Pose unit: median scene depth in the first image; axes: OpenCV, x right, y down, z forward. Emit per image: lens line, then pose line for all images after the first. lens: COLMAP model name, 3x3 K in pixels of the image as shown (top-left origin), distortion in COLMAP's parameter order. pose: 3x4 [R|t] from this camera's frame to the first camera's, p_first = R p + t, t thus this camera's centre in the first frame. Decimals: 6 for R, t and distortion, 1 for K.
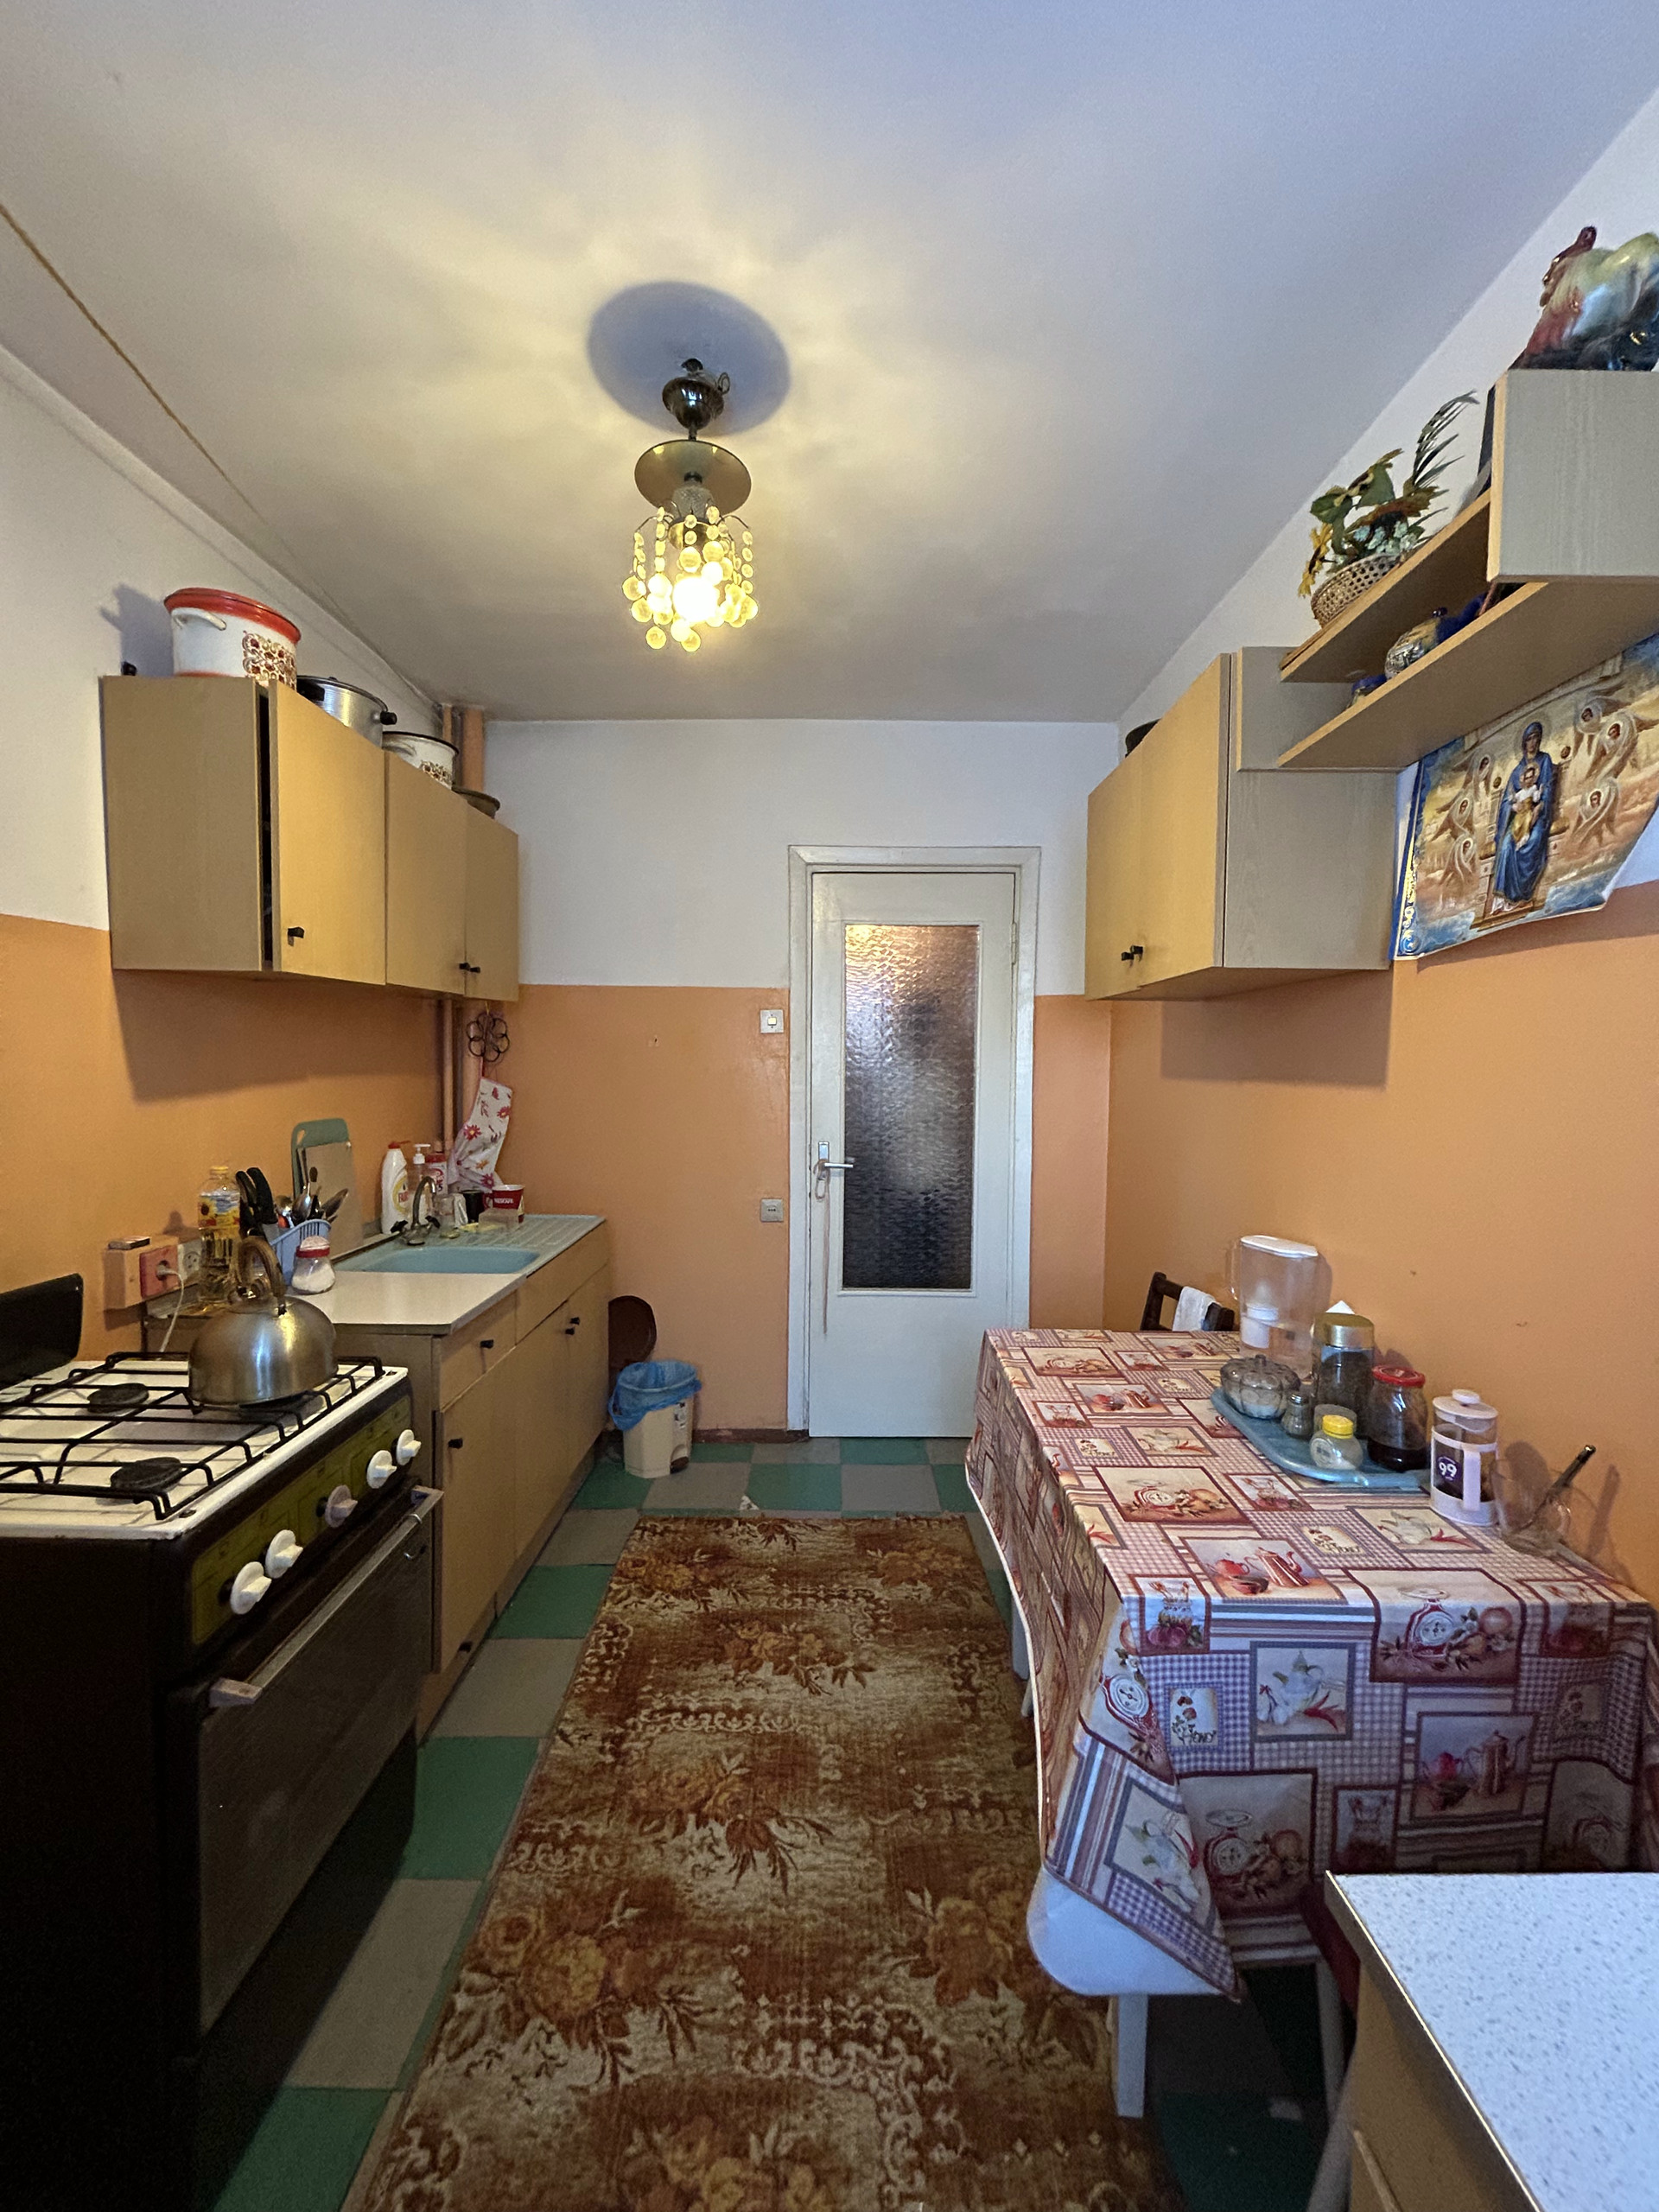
lens RADIAL K [[894.4, 0, 833.4], [0, 894.4, 1100.4], [0, 0, 1]] dist [0.007780, 0.000593]
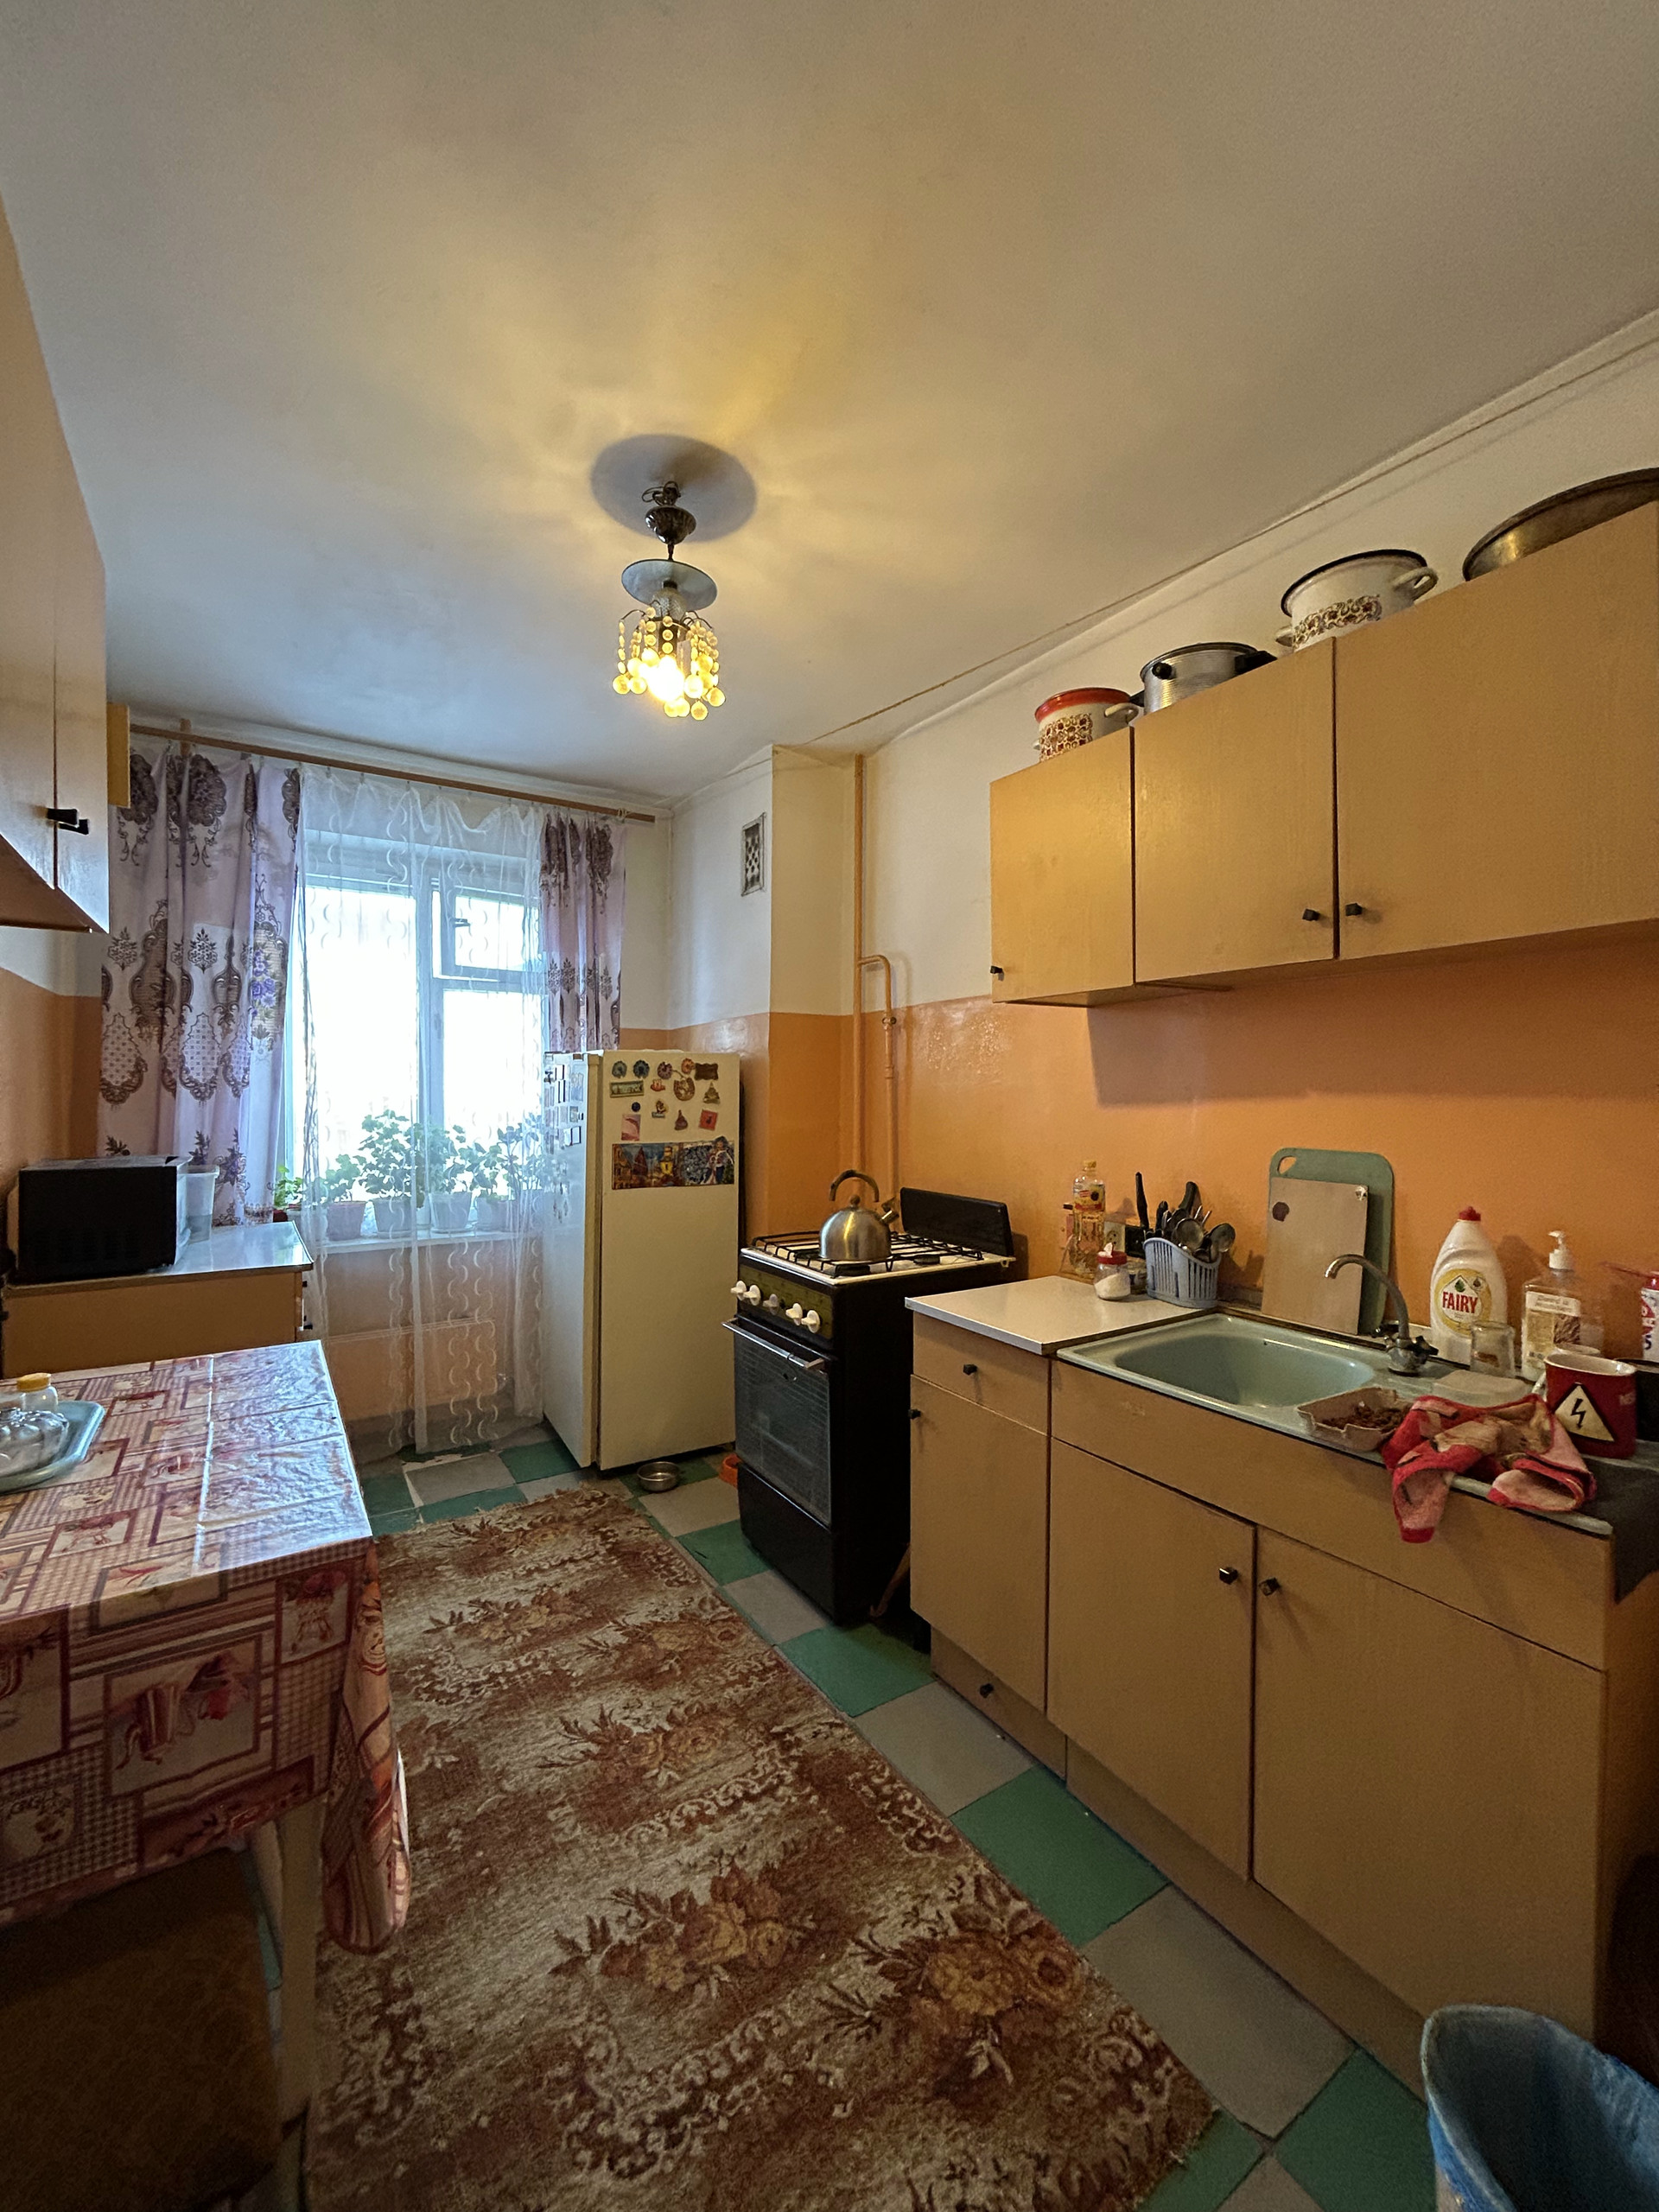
lens RADIAL K [[894.4, 0, 832.4], [0, 894.4, 1101.7], [0, 0, 1]] dist [0.007780, 0.000593]
pose [[-0.832127, -0.005016, -0.554562, 0.265549], [-0.040681, 0.997817, 0.052018, -0.051916], [0.553091, 0.065846, -0.830515, 1.758242]]
